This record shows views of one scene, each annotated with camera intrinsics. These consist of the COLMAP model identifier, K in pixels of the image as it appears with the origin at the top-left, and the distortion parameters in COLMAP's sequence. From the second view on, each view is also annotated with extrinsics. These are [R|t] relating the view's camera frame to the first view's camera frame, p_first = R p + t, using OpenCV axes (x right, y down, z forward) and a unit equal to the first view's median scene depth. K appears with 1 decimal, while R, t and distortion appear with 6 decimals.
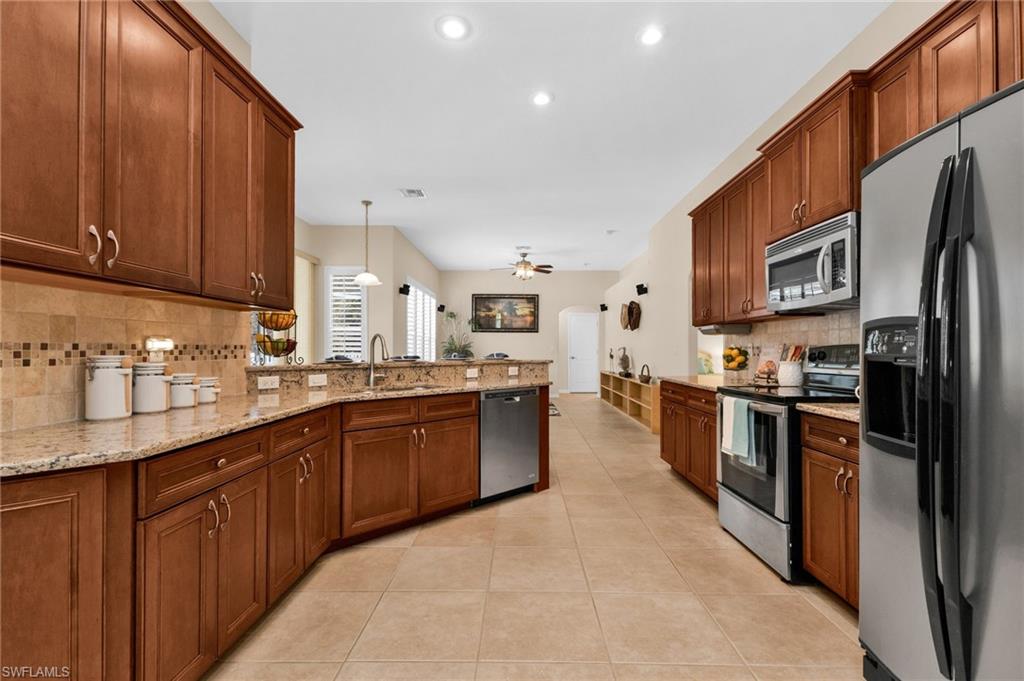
lens RADIAL K [[451.1, 0, 504.6], [0, 451.1, 347.5], [0, 0, 1]] dist [0.012165, -0.001696]
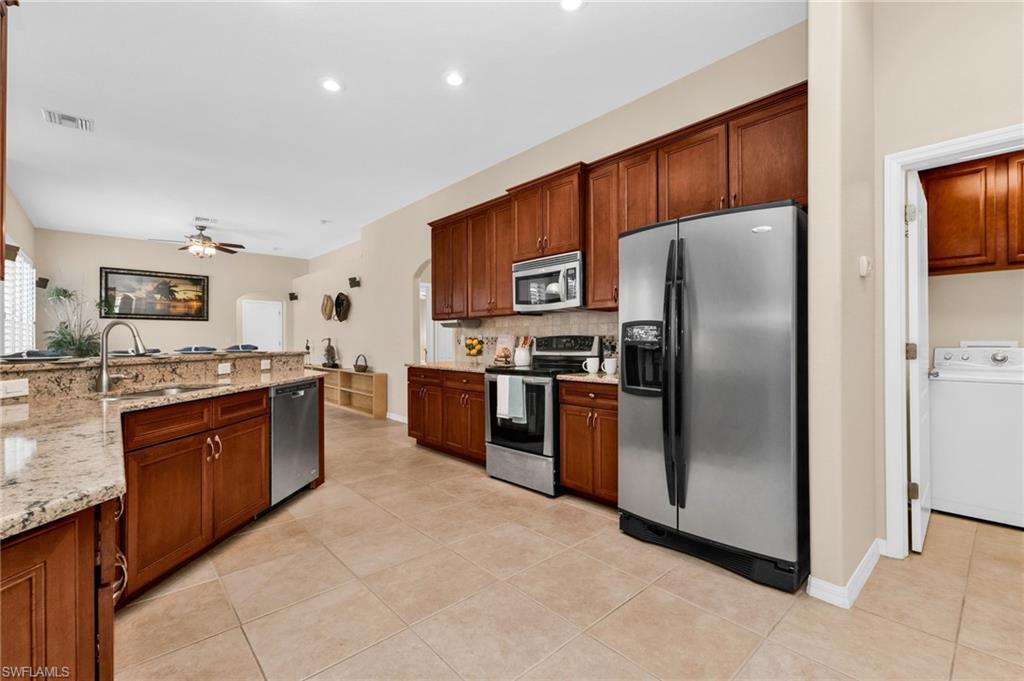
lens RADIAL K [[451.1, 0, 501.1], [0, 451.1, 340.7], [0, 0, 1]] dist [0.012165, -0.001696]
pose [[0.730609, -0.005486, 0.682774, -0.330082], [0.002626, 0.999983, 0.005225, 0.001269], [-0.682791, -0.002025, 0.730611, 0.029978]]
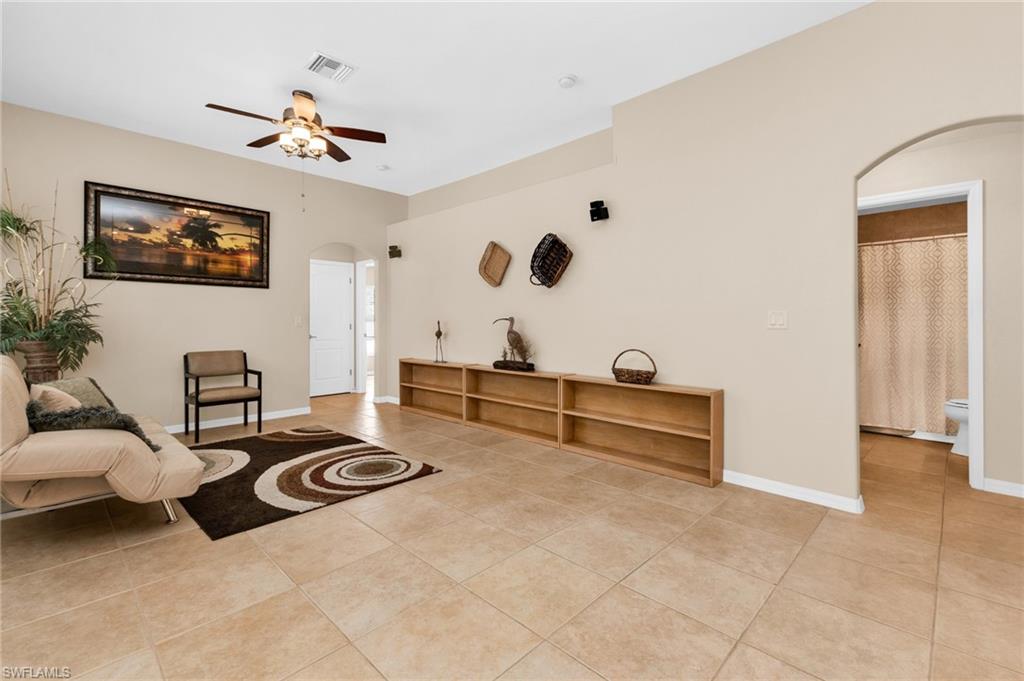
lens RADIAL K [[451.1, 0, 508.4], [0, 451.1, 323.6], [0, 0, 1]] dist [0.012165, -0.001696]
pose [[0.682861, -0.006584, 0.730518, -0.355735], [-0.000063, 0.999959, 0.009071, 0.005285], [-0.730548, -0.006241, 0.682833, 1.477038]]
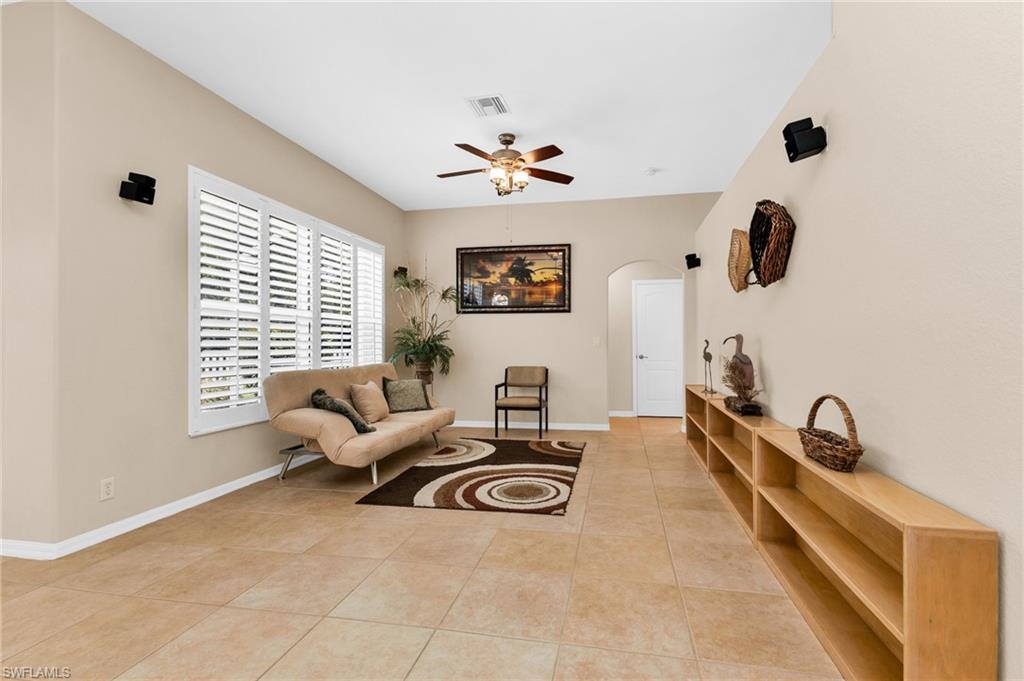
lens RADIAL K [[451.1, 0, 530.0], [0, 451.1, 339.9], [0, 0, 1]] dist [0.012165, -0.001696]
pose [[0.988228, -0.006880, -0.152835, 0.351808], [0.006146, 0.999967, -0.005271, 0.011815], [0.152867, 0.004269, 0.988238, 1.408299]]
